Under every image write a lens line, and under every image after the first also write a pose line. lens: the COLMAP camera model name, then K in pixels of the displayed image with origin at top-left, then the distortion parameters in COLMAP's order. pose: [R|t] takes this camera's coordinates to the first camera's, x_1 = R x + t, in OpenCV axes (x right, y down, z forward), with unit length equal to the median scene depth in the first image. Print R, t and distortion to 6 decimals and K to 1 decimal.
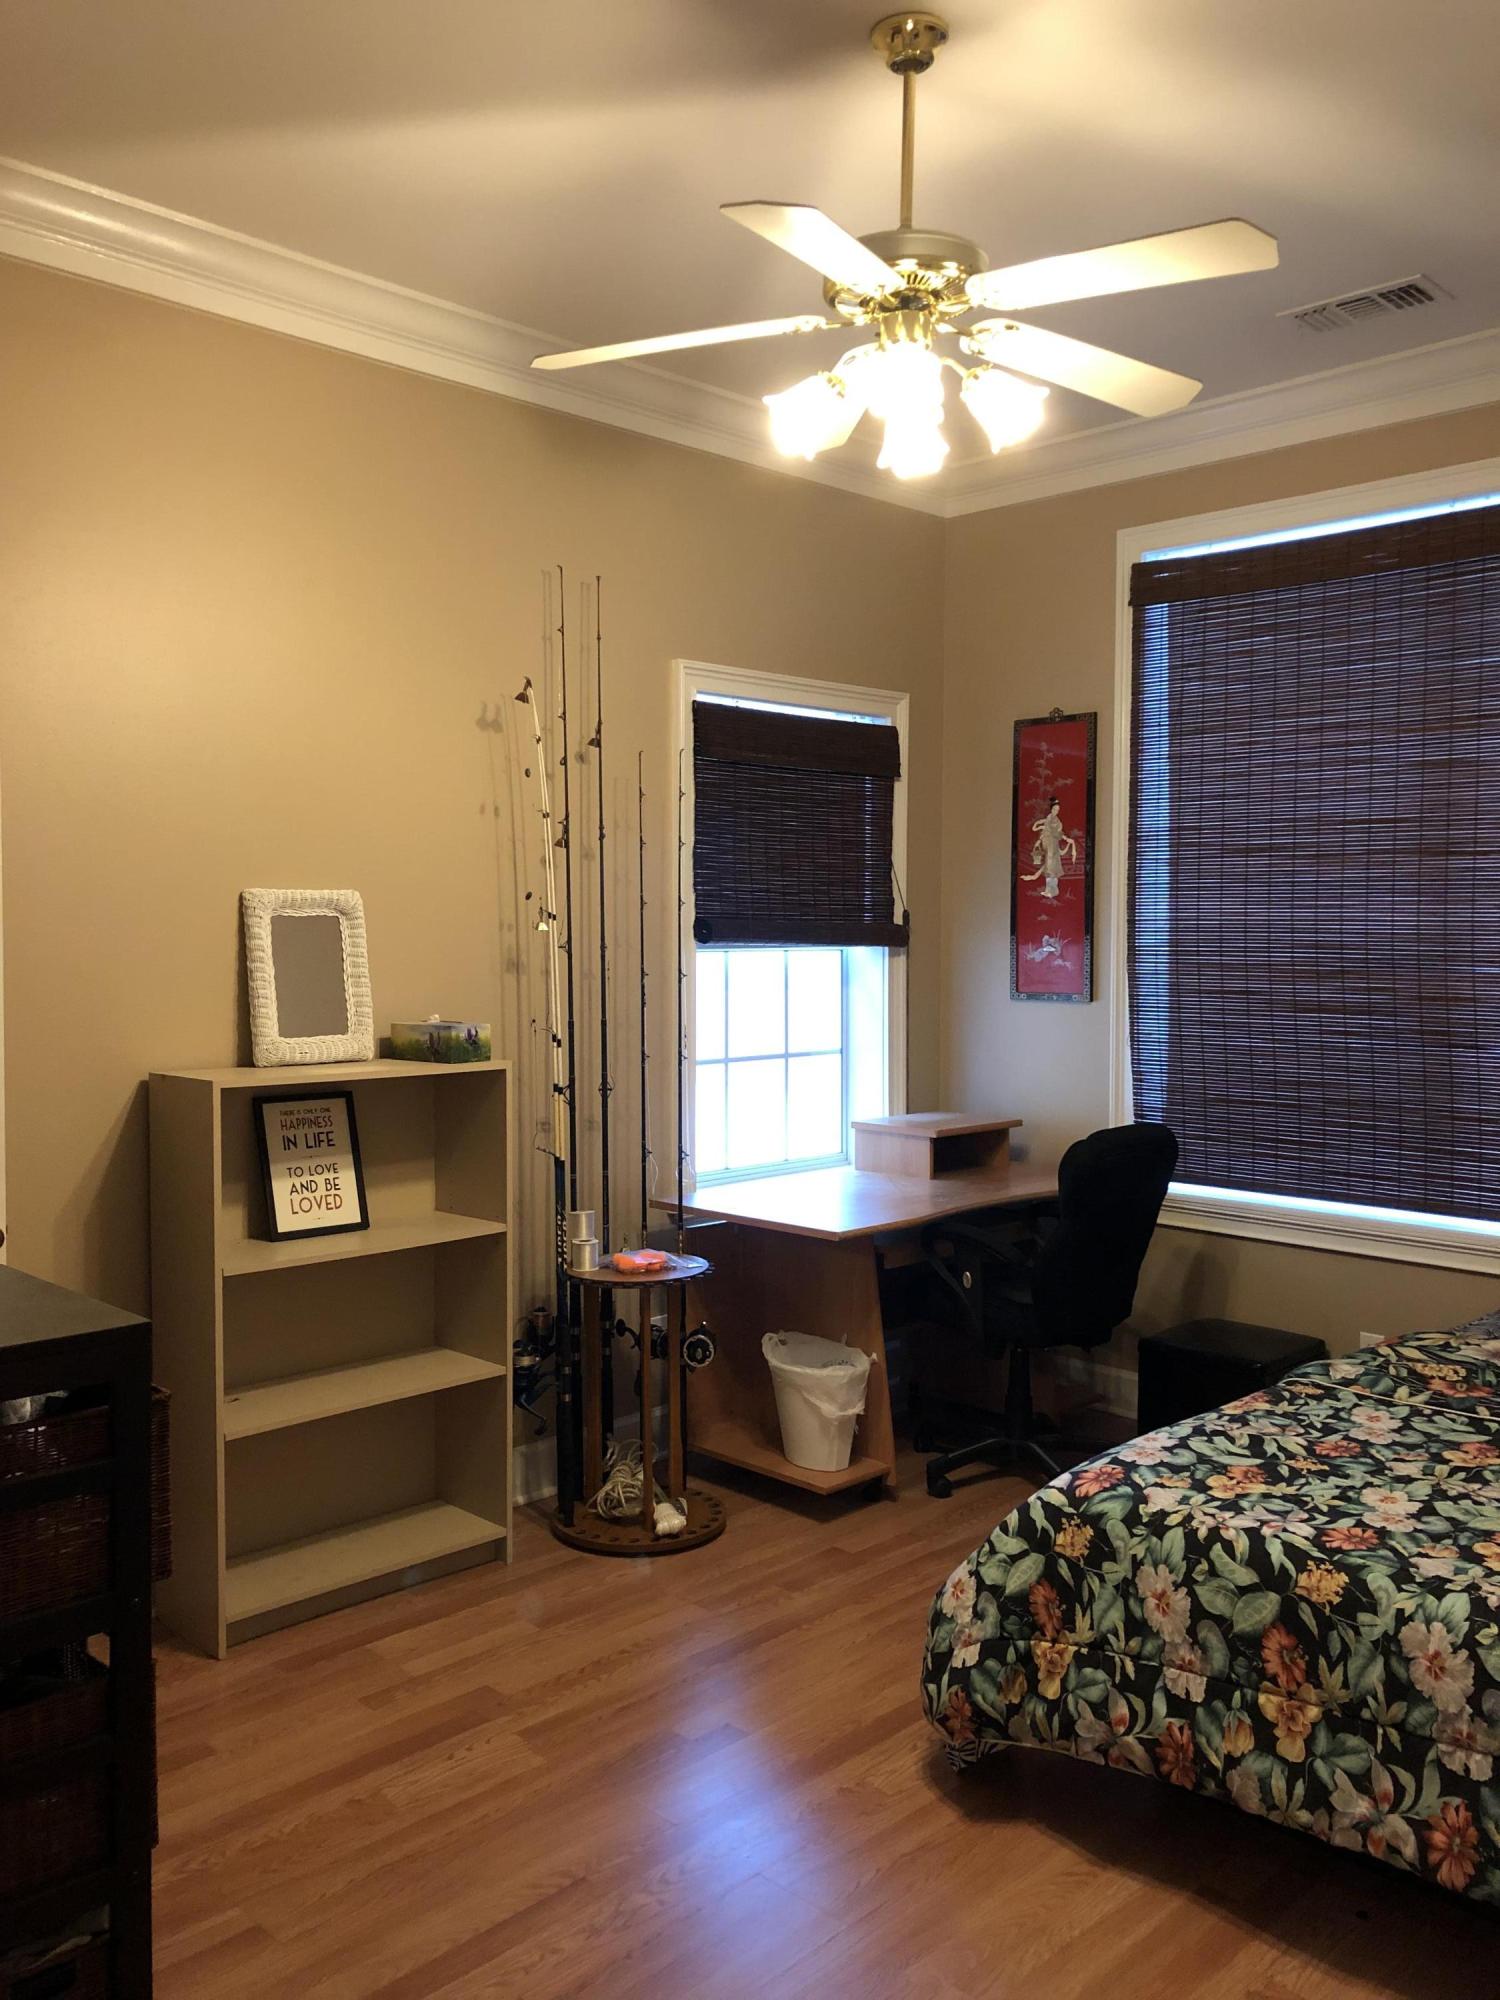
lens RADIAL K [[1651.7, 0, 748.9], [0, 1651.7, 1001.7], [0, 0, 1]] dist [0.052907, -0.002407]
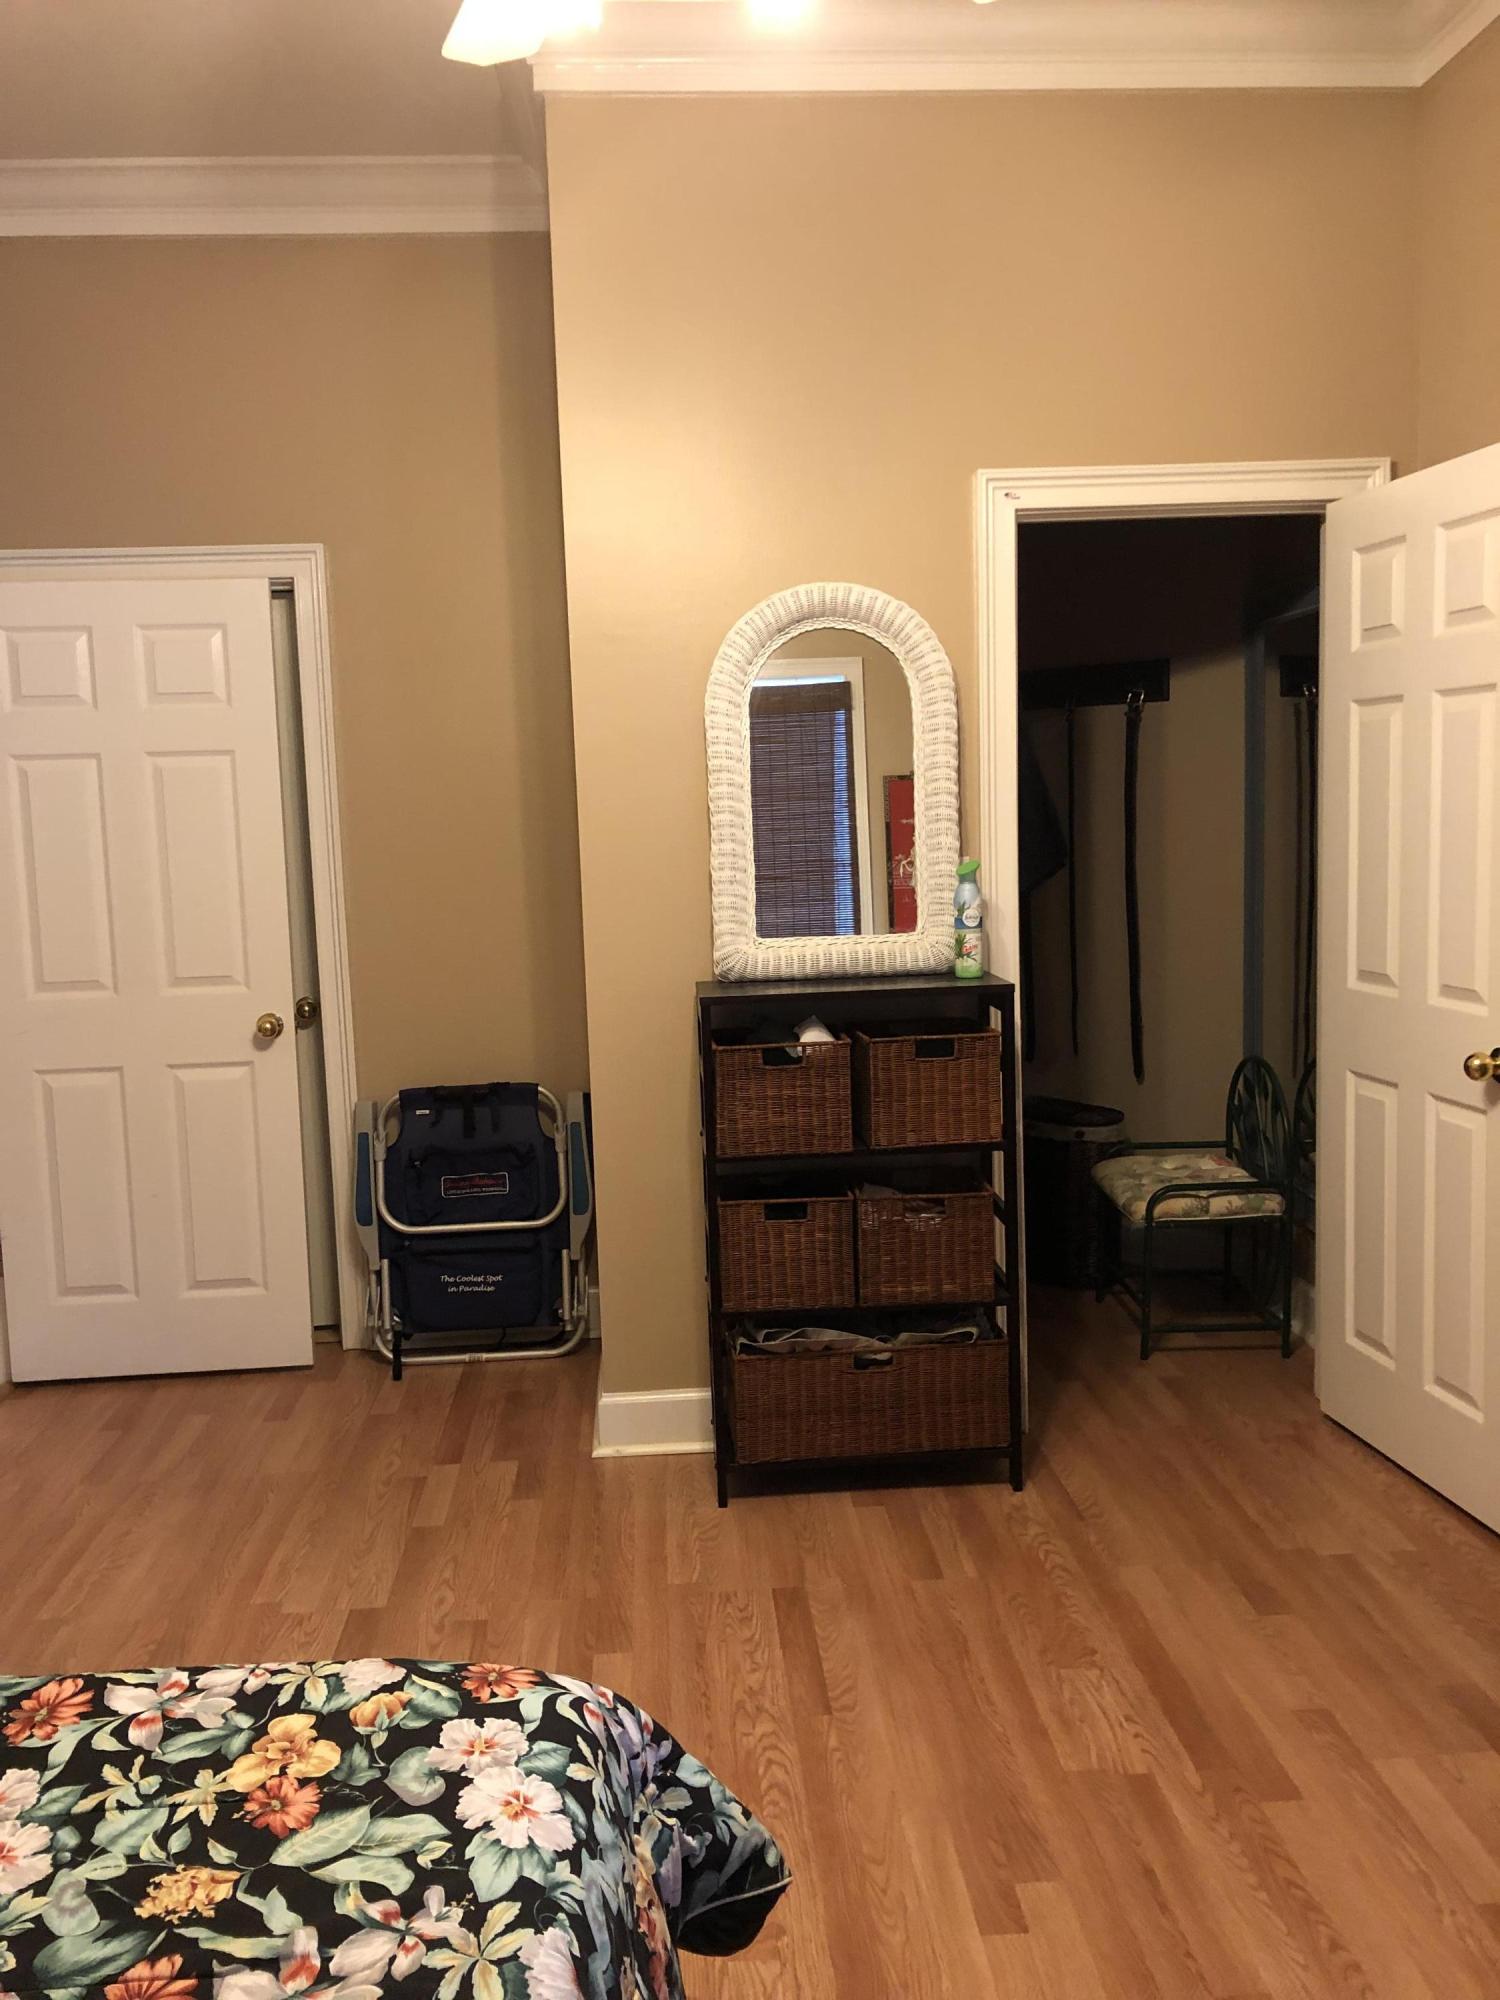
lens RADIAL K [[1651.7, 0, 748.5], [0, 1651.7, 998.1], [0, 0, 1]] dist [0.052907, -0.002407]
pose [[-0.672243, 0.102839, -0.733153, 0.566592], [-0.008158, 0.989216, 0.146236, -0.036887], [0.740286, 0.104287, -0.664154, 1.452626]]
